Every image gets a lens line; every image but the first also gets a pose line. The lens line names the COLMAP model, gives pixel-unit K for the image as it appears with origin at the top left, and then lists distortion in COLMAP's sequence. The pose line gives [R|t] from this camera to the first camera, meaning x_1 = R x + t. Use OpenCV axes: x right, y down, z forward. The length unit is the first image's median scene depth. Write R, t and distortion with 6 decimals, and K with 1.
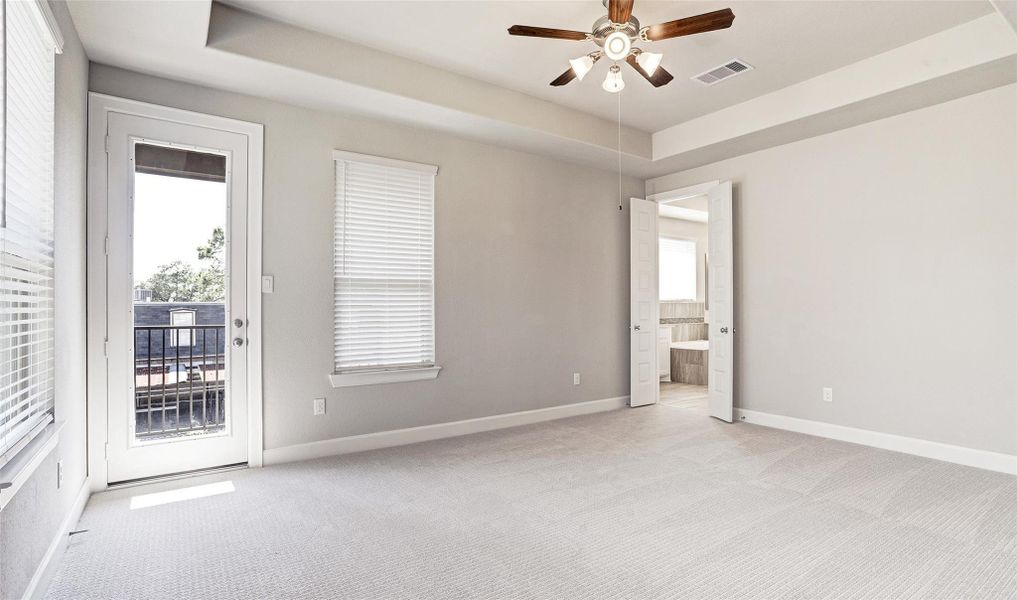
lens RADIAL K [[511.6, 0, 508.5], [0, 511.6, 300.0], [0, 0, 1]] dist [-0.000306, -0.000009]
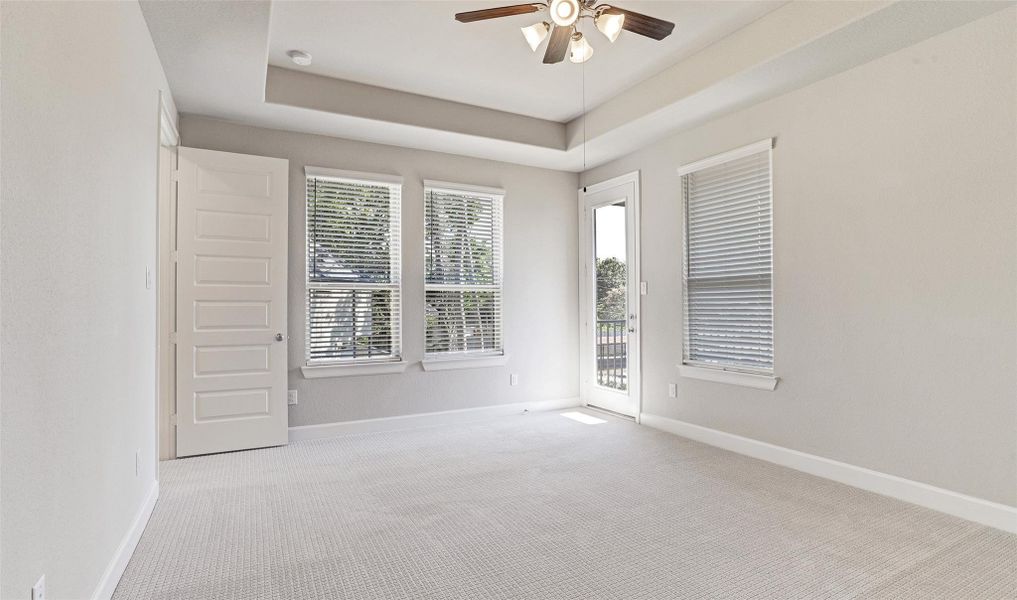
lens RADIAL K [[511.6, 0, 508.5], [0, 511.6, 300.0], [0, 0, 1]] dist [-0.000306, -0.000009]
pose [[-0.097612, -0.014120, -0.995124, 0.893586], [0.017380, 0.999723, -0.015890, 0.013635], [0.995073, -0.018847, -0.097339, 0.784181]]
